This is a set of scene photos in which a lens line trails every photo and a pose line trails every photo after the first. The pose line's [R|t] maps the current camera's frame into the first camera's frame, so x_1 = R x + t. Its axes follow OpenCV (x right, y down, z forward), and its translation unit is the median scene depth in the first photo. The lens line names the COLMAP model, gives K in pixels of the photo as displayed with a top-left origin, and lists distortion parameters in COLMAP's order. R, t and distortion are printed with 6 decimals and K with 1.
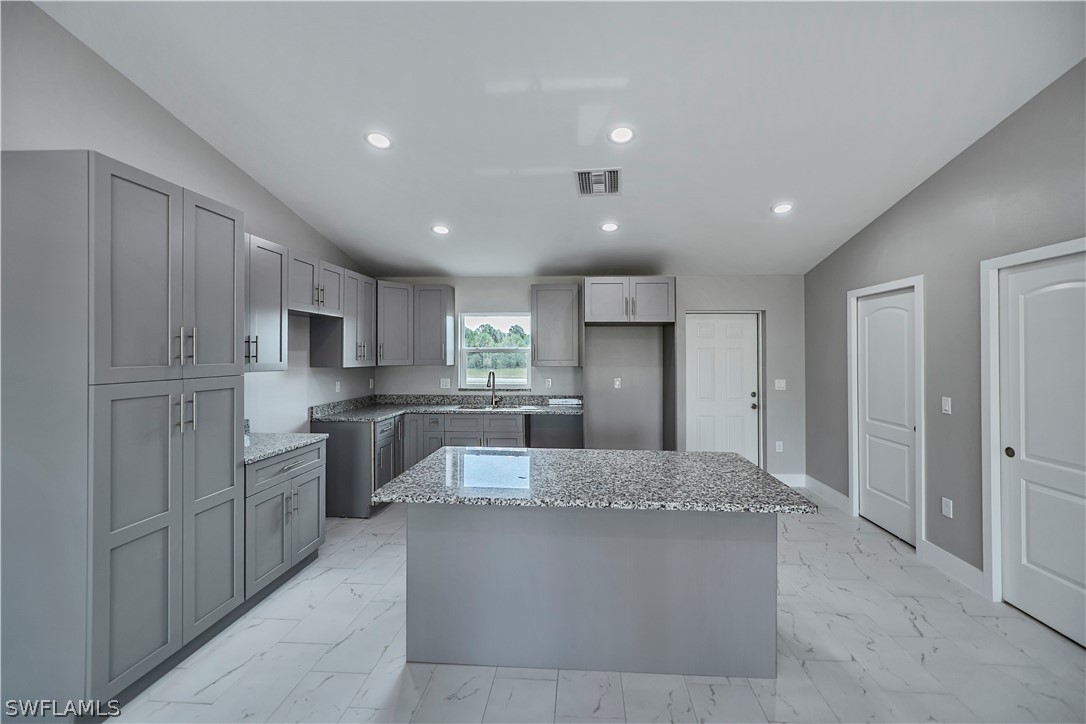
lens RADIAL K [[419.1, 0, 543.0], [0, 419.1, 362.0], [0, 0, 1]] dist [-0.001163, 0.000002]
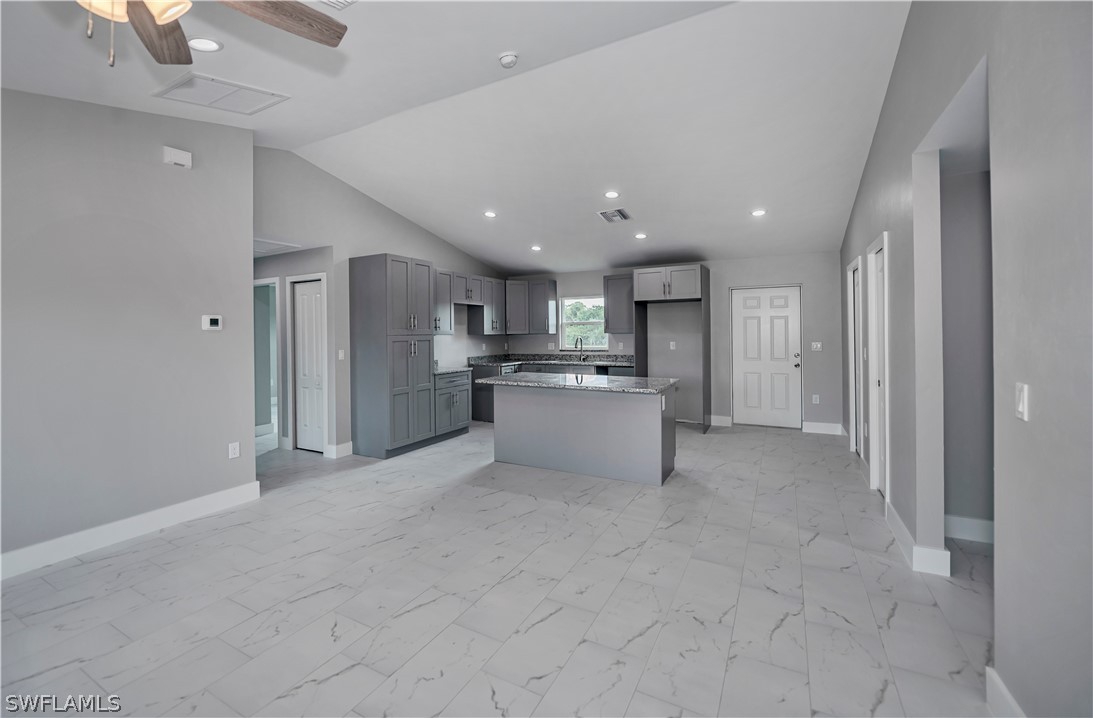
lens RADIAL K [[448.5, 0, 545.8], [0, 448.5, 352.2], [0, 0, 1]] dist [0.000736, 0.000012]
pose [[0.920684, 0.000792, -0.390309, 0.420485], [0.008615, 0.999713, 0.022348, 0.041777], [0.390214, -0.023938, 0.920413, -0.529644]]
